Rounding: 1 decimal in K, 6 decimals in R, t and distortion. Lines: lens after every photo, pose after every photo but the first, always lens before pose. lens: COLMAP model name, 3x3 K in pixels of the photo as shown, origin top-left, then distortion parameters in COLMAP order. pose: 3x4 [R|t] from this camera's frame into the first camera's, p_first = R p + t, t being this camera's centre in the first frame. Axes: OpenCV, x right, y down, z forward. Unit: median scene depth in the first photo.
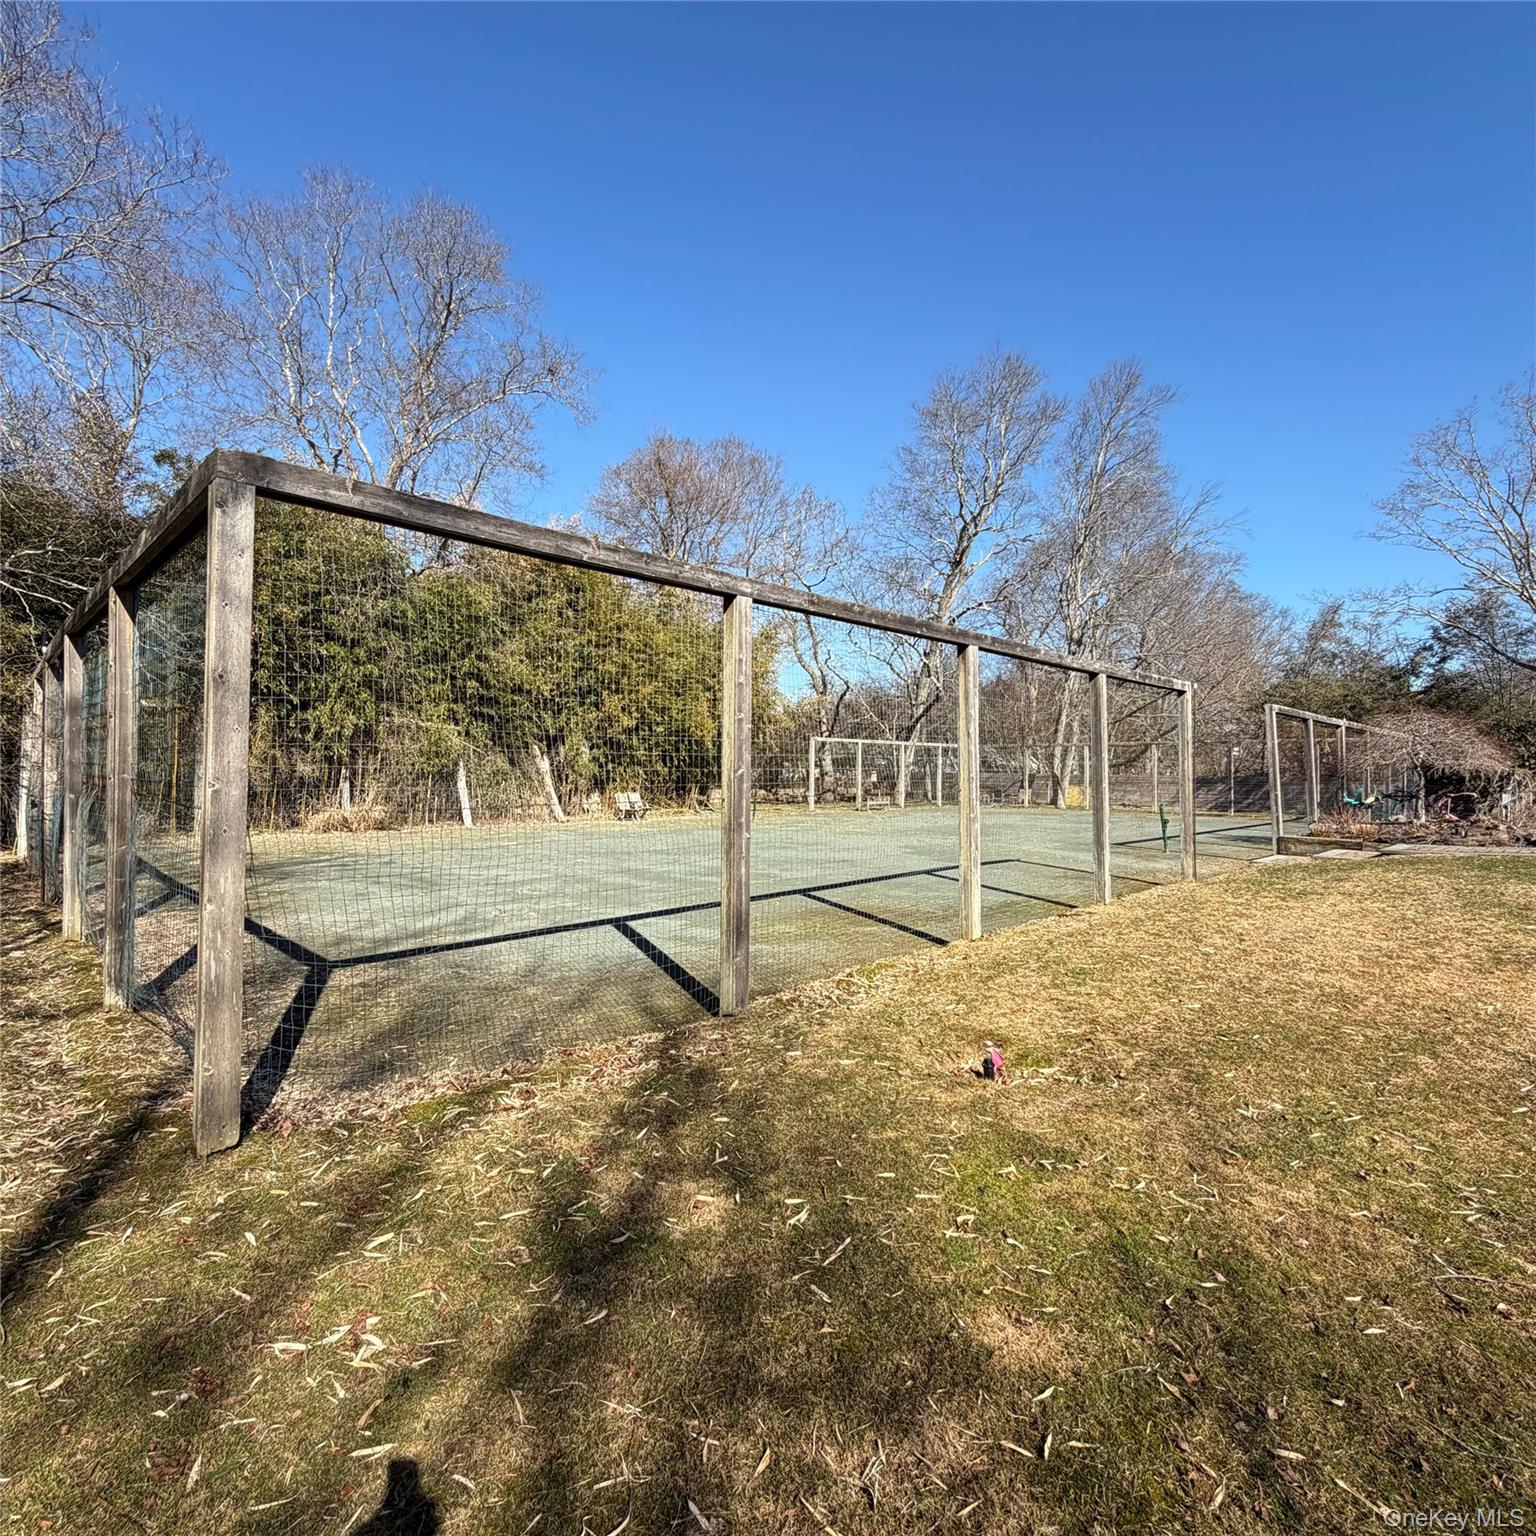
lens RADIAL K [[802.1, 0, 805.8], [0, 802.1, 761.9], [0, 0, 1]] dist [0.002608, 0.000764]
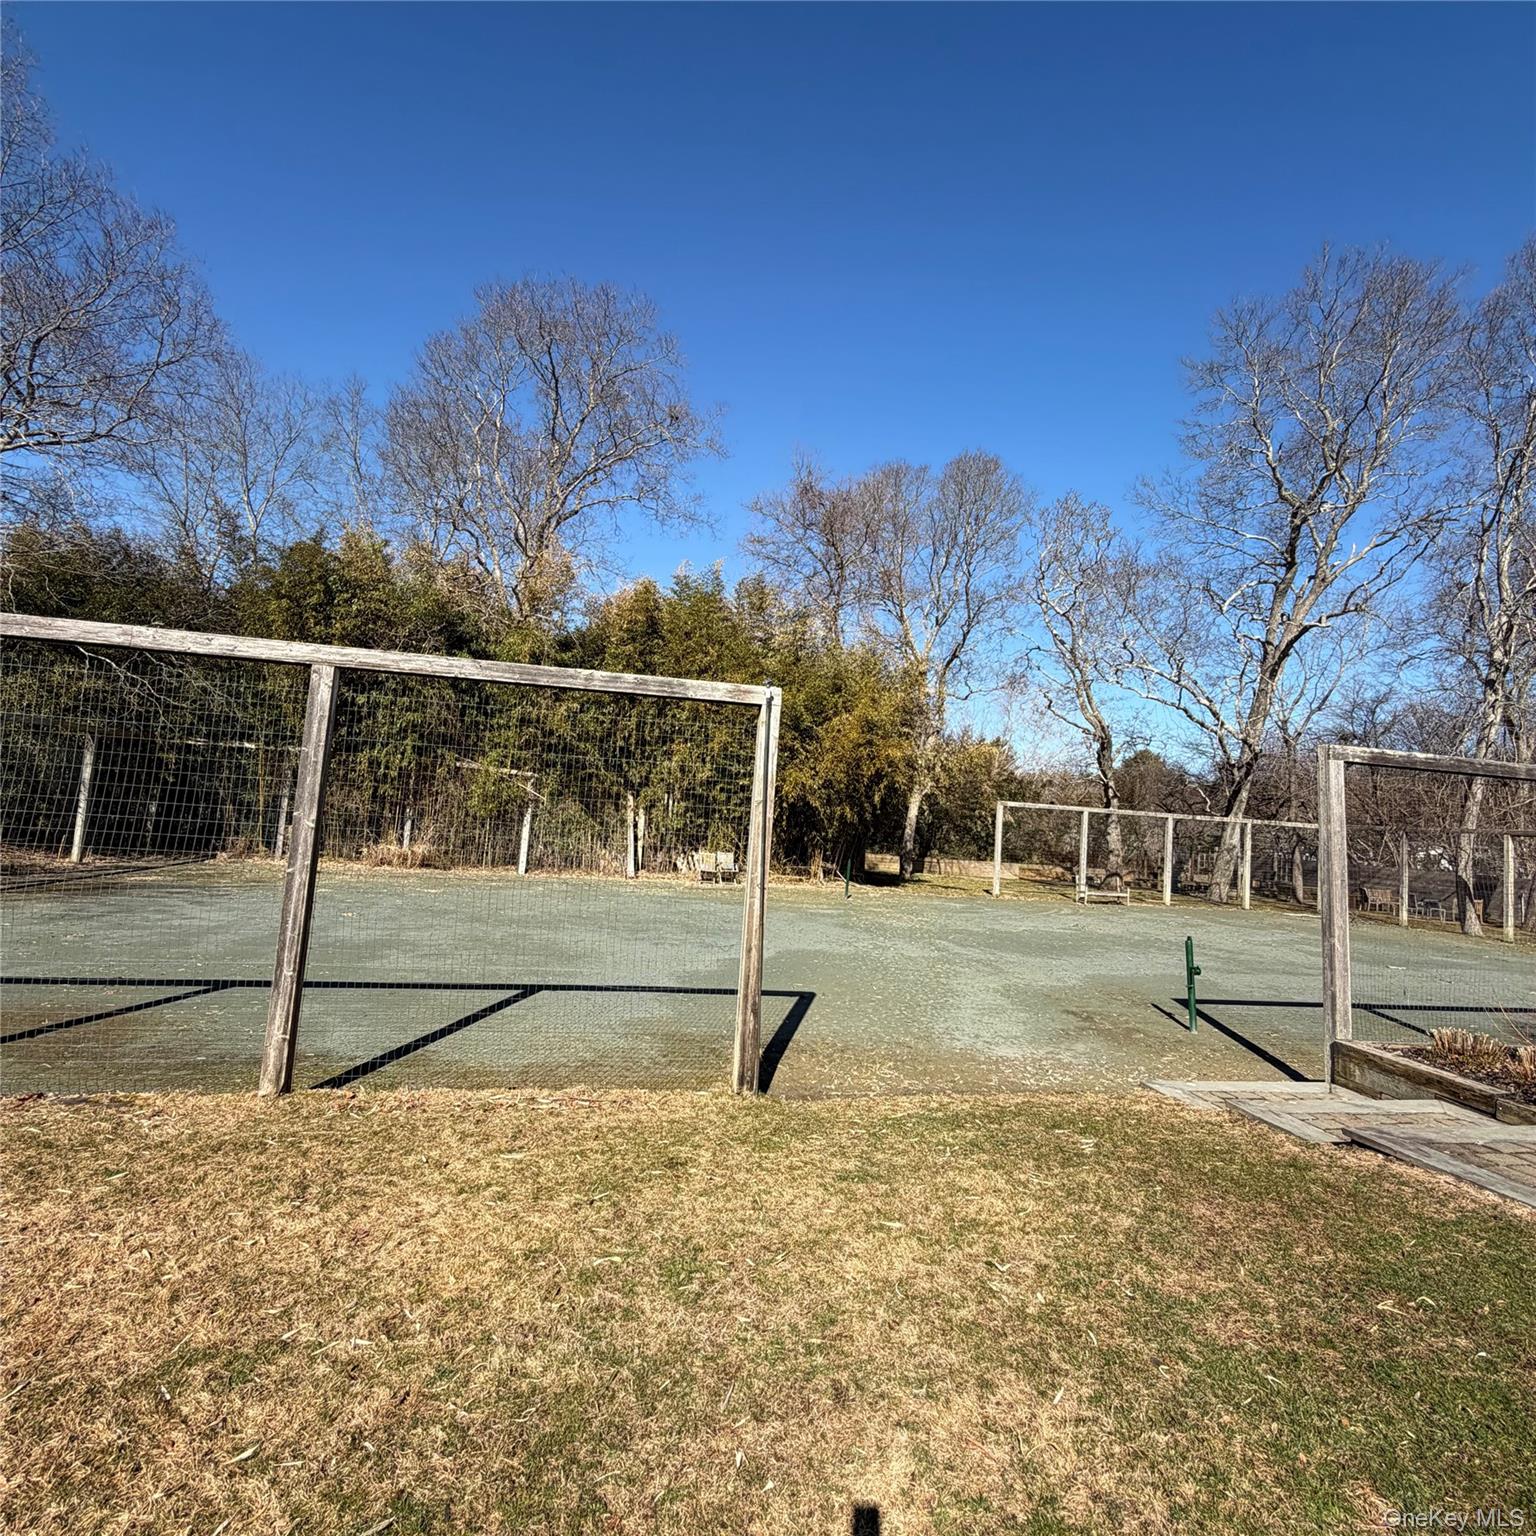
lens RADIAL K [[802.1, 0, 805.8], [0, 802.1, 761.9], [0, 0, 1]] dist [0.002608, 0.000764]
pose [[0.851209, 0.012349, -0.524682, 0.256063], [-0.055772, 0.996191, -0.067035, -0.006090], [0.521855, 0.086323, 0.848655, 0.206110]]
